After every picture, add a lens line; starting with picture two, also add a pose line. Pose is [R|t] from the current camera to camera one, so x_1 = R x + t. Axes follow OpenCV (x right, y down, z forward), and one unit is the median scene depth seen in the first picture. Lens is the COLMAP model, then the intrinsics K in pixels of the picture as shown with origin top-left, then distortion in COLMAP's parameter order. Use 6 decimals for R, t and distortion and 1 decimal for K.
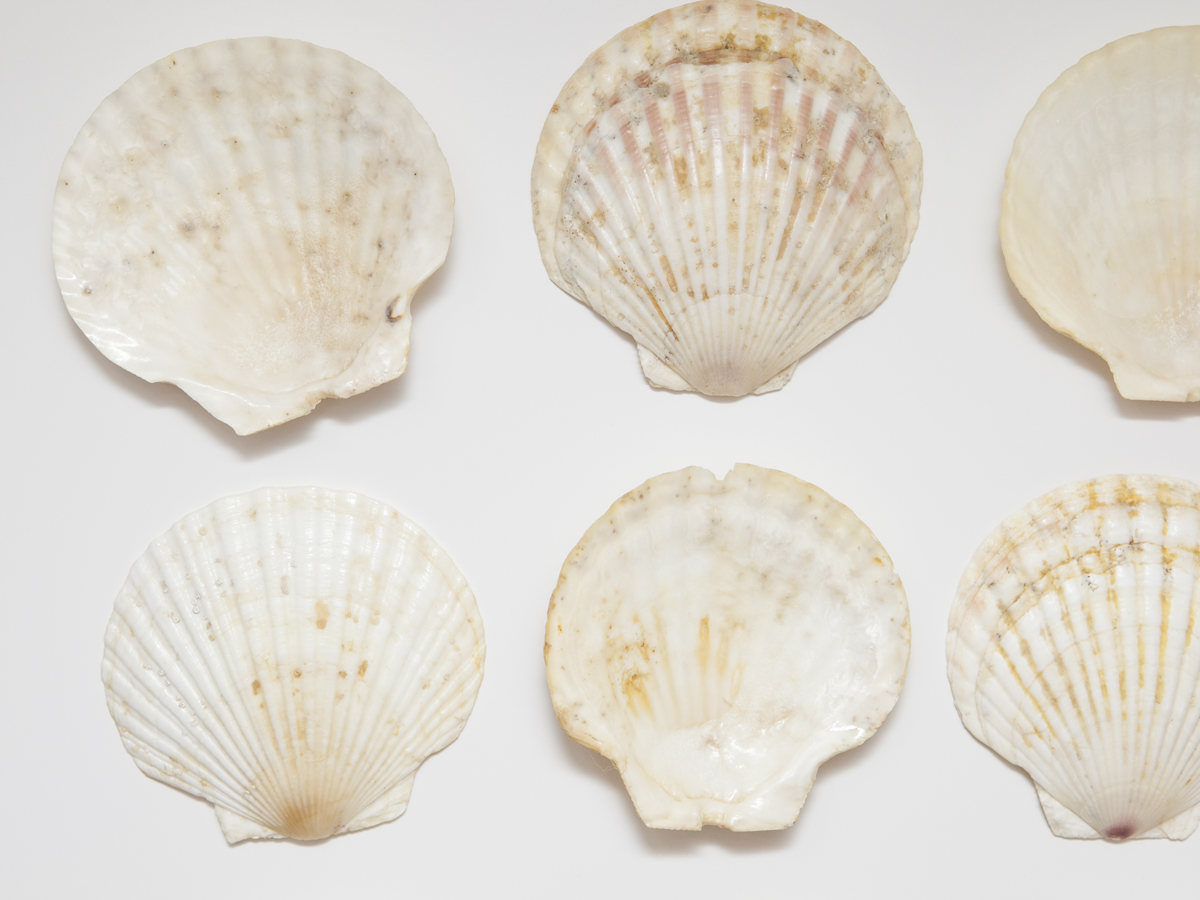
lens RADIAL K [[1743.1, 0, 599.7], [0, 1743.1, 447.6], [0, 0, 1]] dist [0.008767, 0.000000]
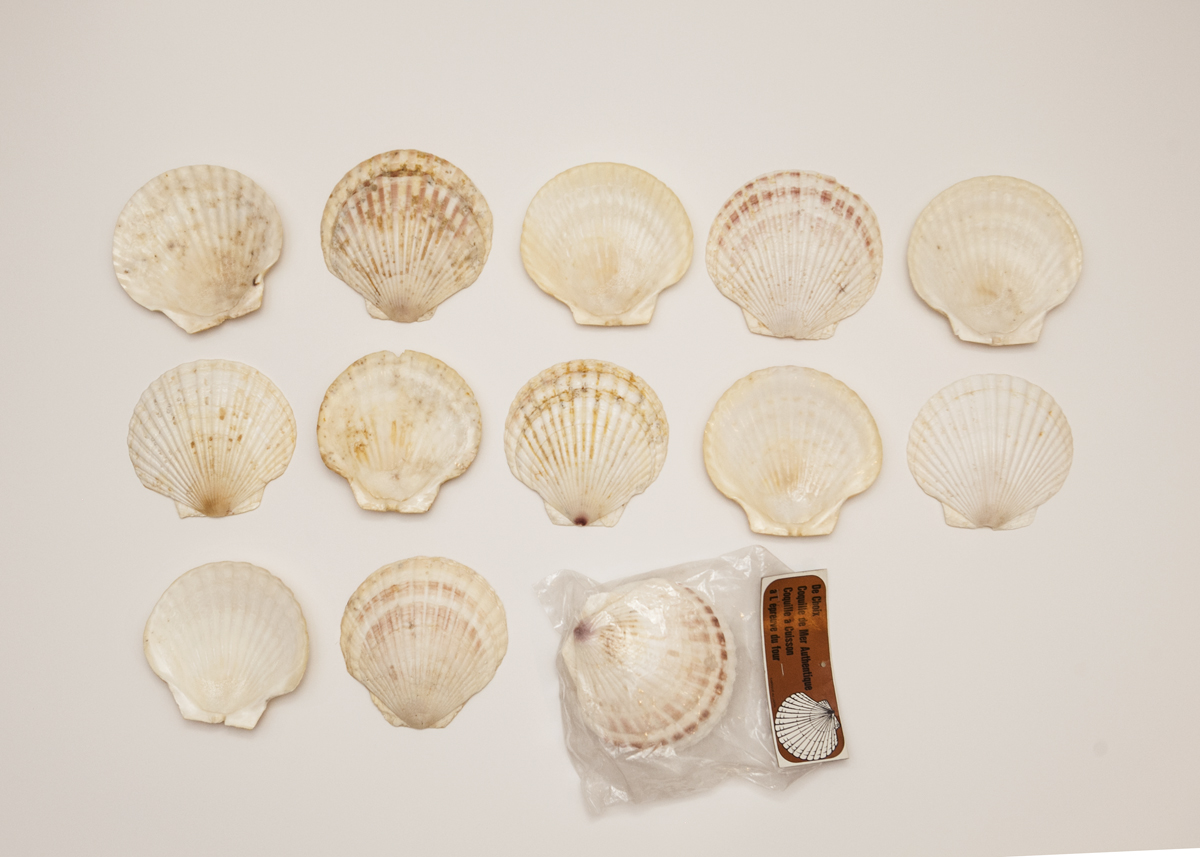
lens RADIAL K [[1529.2, 0, 599.8], [0, 1529.2, 429.7], [0, 0, 1]] dist [-0.045307, 0.000000]
pose [[0.999510, 0.011232, -0.029210, 0.390800], [-0.013664, 0.996334, -0.084447, 0.277355], [0.028154, 0.084805, 0.996000, -0.966257]]
